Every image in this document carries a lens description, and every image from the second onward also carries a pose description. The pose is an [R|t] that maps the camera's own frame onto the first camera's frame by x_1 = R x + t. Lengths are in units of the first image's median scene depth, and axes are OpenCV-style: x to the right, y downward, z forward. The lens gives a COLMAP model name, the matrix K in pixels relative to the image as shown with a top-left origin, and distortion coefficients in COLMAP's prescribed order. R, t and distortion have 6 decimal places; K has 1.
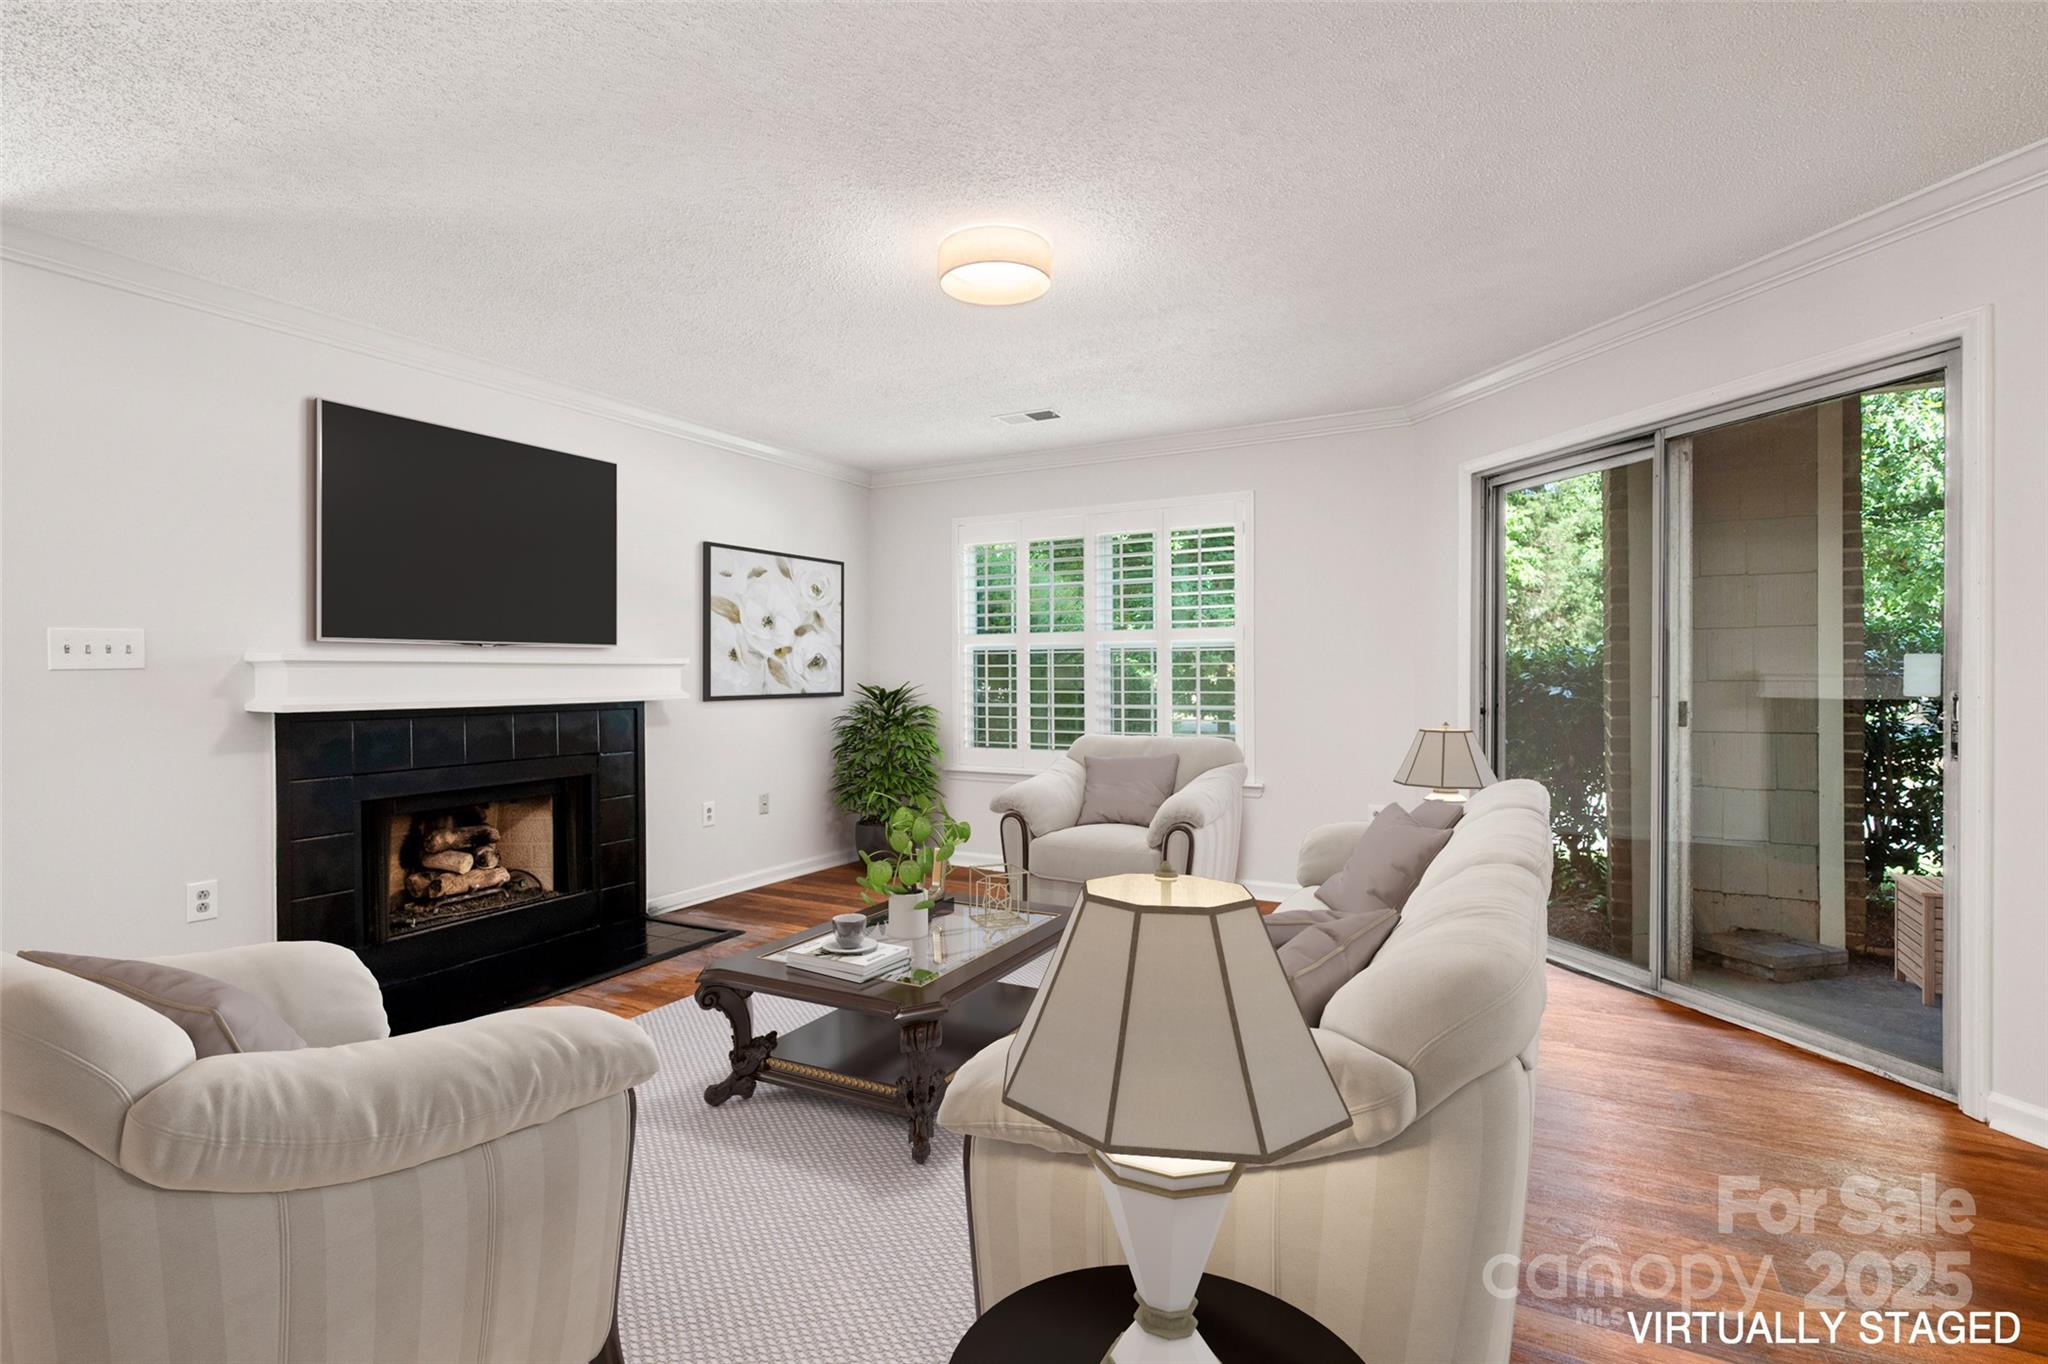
lens RADIAL K [[963.6, 0, 1020.1], [0, 963.6, 688.0], [0, 0, 1]] dist [-0.004035, -0.000379]
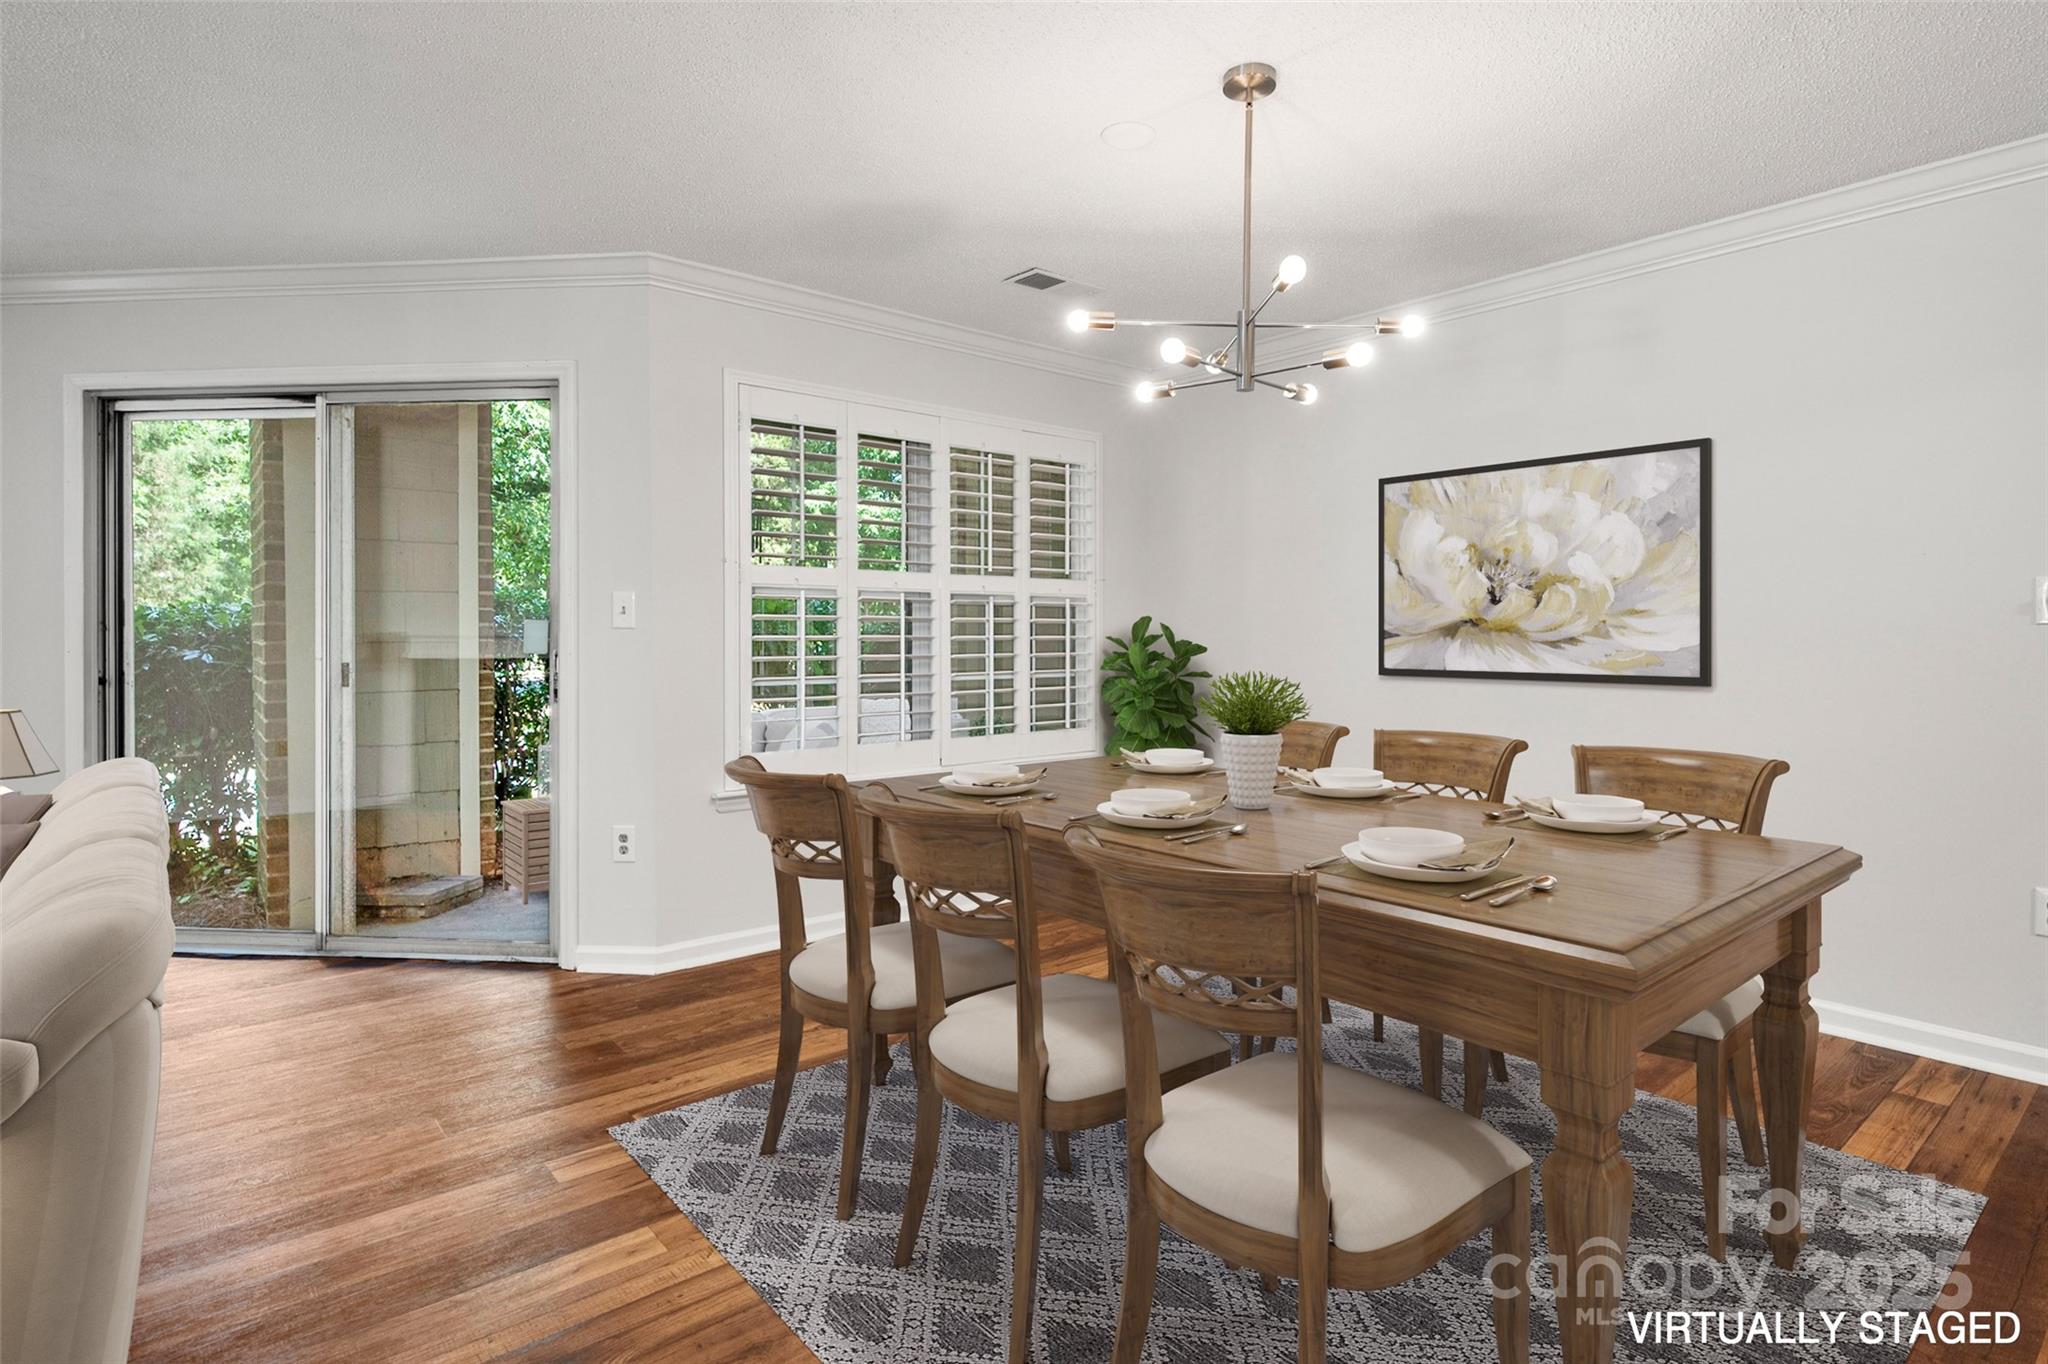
lens RADIAL K [[1071.6, 0, 1025.8], [0, 1071.6, 622.7], [0, 0, 1]] dist [0.012681, -0.000429]
pose [[0.376967, 0.012497, 0.926142, -0.079468], [0.012312, 0.999753, -0.018502, 0.001687], [-0.926145, 0.018377, 0.376720, -0.082459]]
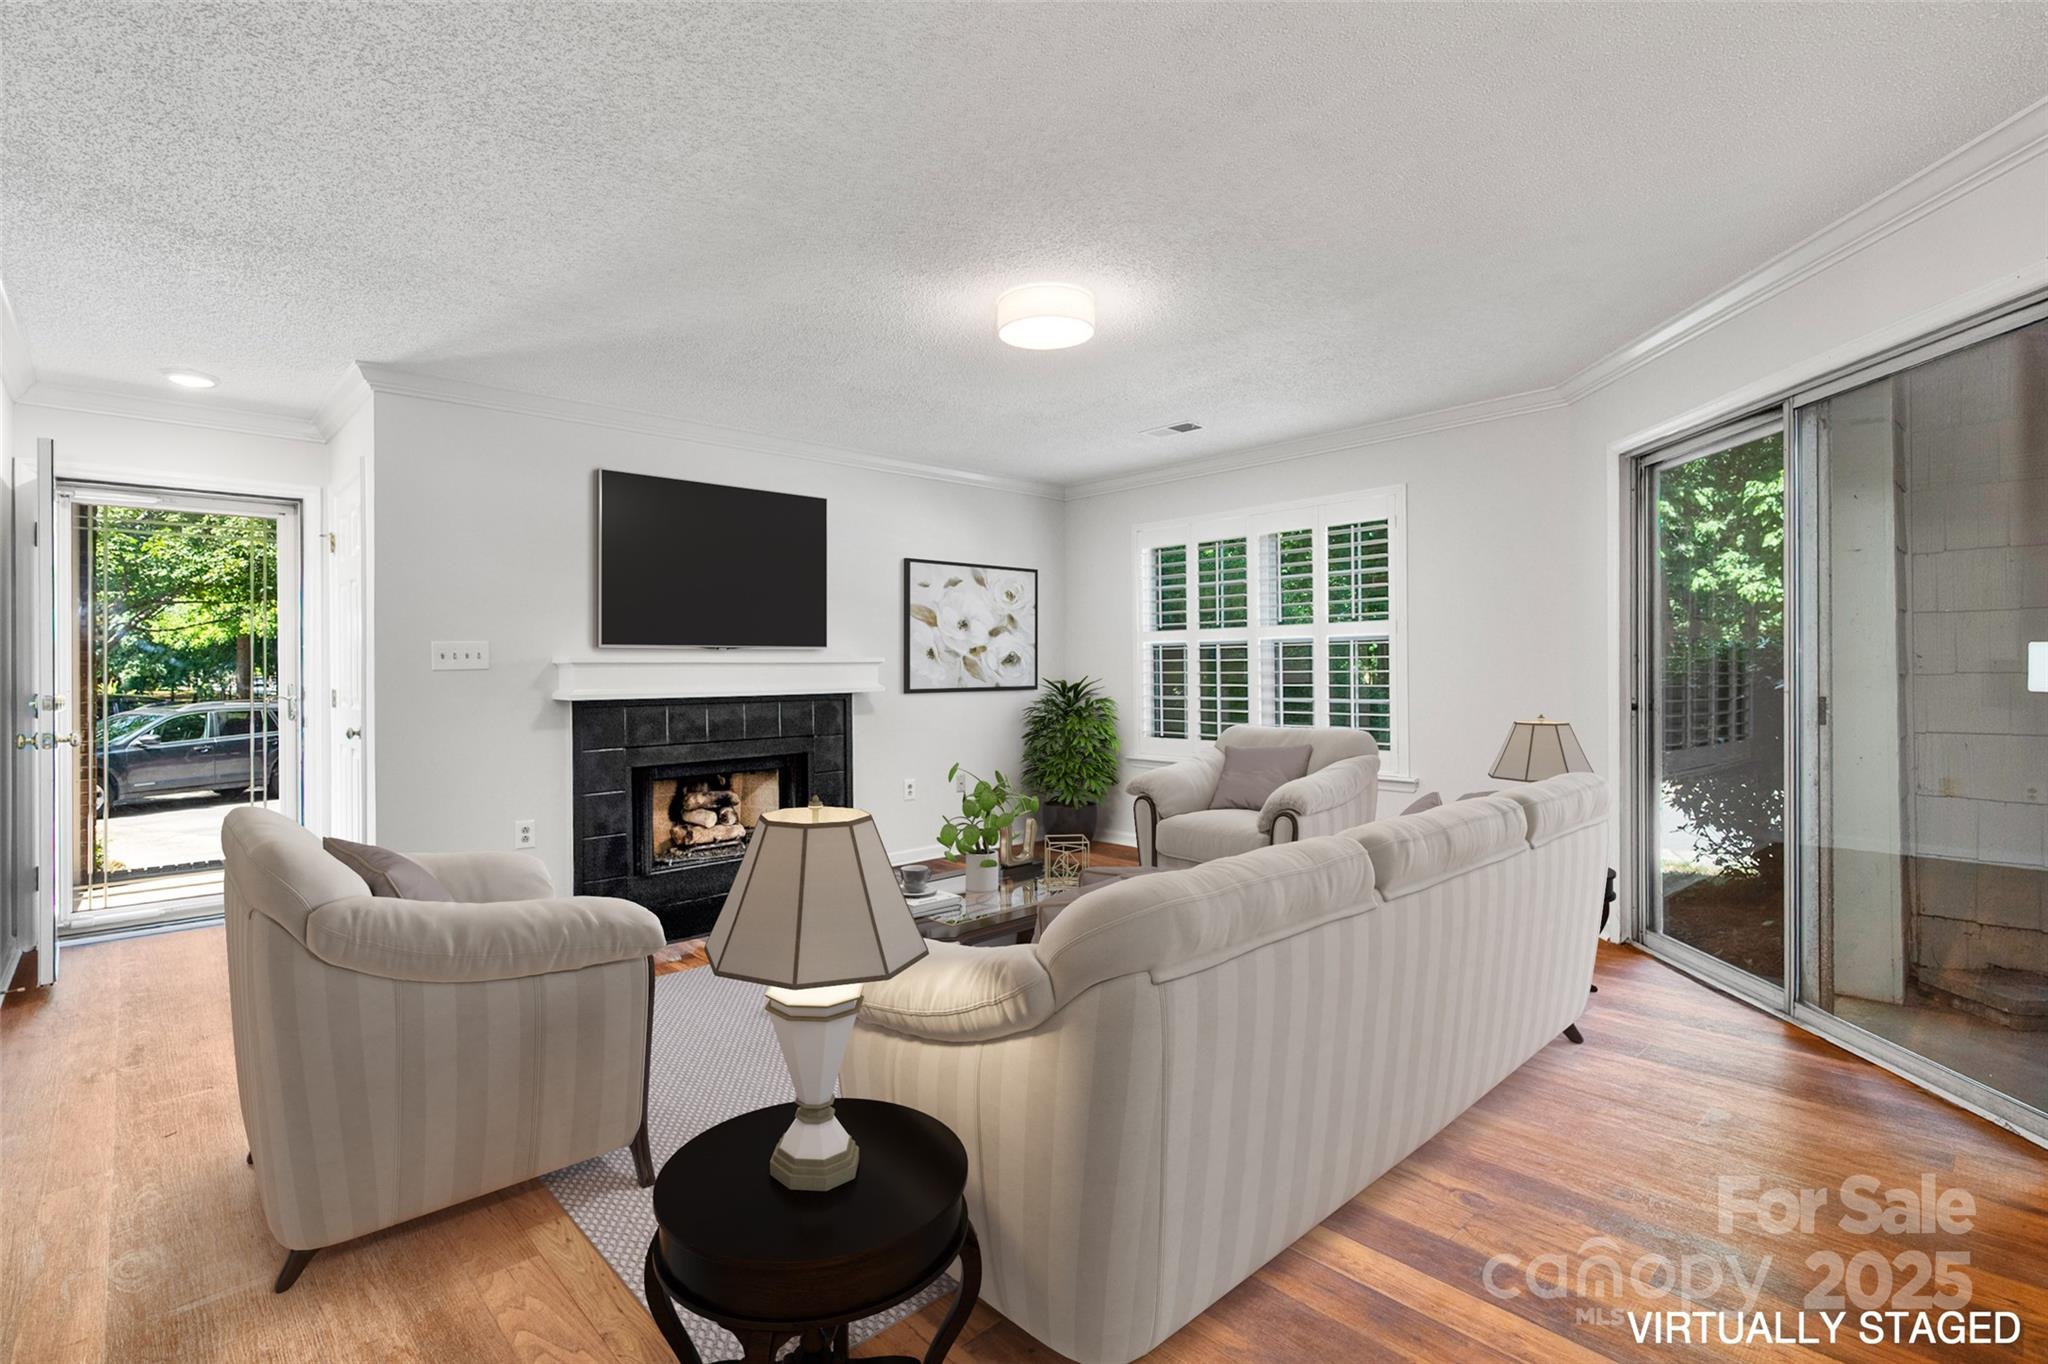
lens RADIAL K [[947.4, 0, 1024.8], [0, 947.4, 675.4], [0, 0, 1]] dist [0.003024, 0.000024]
pose [[0.948742, -0.003416, -0.316034, 0.191586], [0.001073, 0.999971, -0.007587, 0.000659], [0.316051, 0.006859, 0.948717, -0.057177]]
